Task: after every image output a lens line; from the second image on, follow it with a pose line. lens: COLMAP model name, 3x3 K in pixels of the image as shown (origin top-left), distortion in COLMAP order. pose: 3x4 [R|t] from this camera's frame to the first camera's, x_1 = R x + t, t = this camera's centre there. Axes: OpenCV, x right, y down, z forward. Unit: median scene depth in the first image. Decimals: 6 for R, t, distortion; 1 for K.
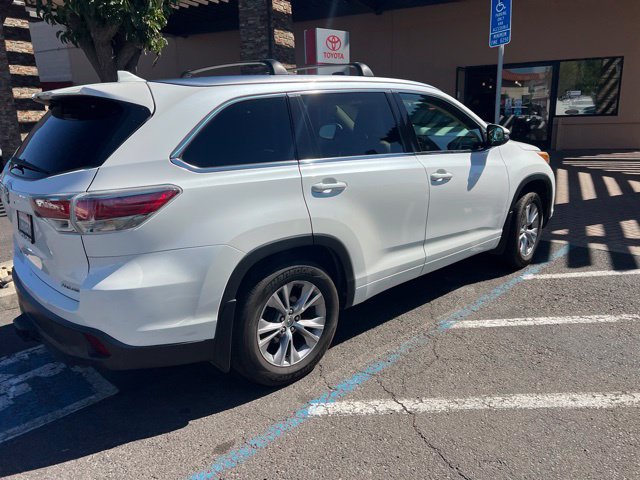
lens RADIAL K [[463.9, 0, 285.4], [0, 463.9, 254.1], [0, 0, 1]] dist [0.037627, -0.030490]
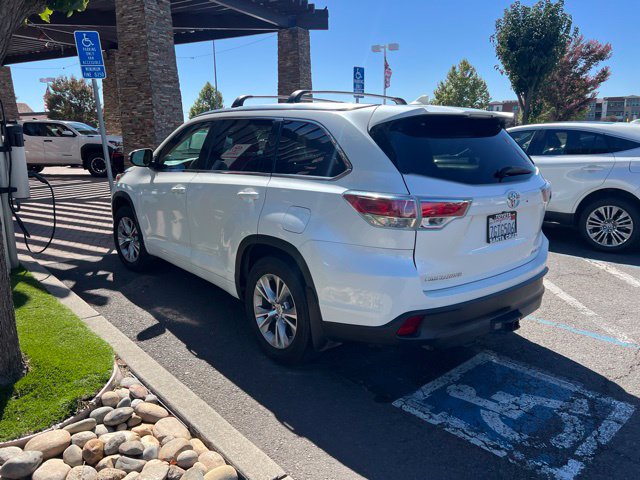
lens RADIAL K [[506.0, 0, 309.2], [0, 506.0, 241.6], [0, 0, 1]] dist [0.012330, -0.005321]
pose [[0.006945, -0.177982, 0.984009, -1.478827], [0.285699, 0.943369, 0.168614, -0.308524], [-0.958294, 0.279960, 0.057400, 1.159975]]
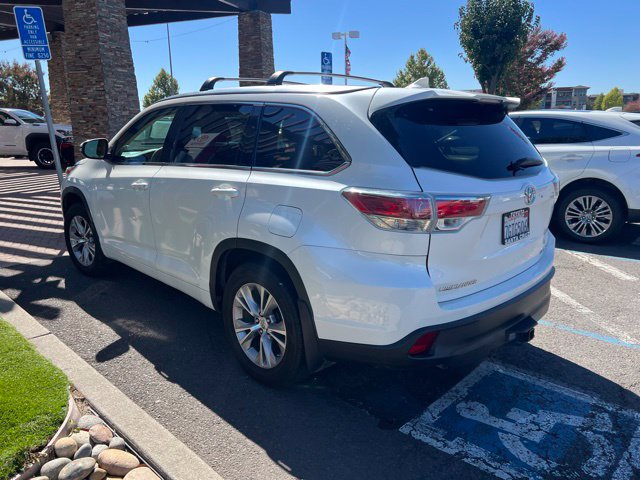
lens RADIAL K [[507.6, 0, 313.0], [0, 507.6, 239.2], [0, 0, 1]] dist [0.005588, -0.008382]
pose [[-0.081224, -0.192979, 0.977835, -1.334318], [0.287002, 0.934994, 0.208364, -0.325770], [-0.954480, 0.297565, -0.020559, 1.212369]]
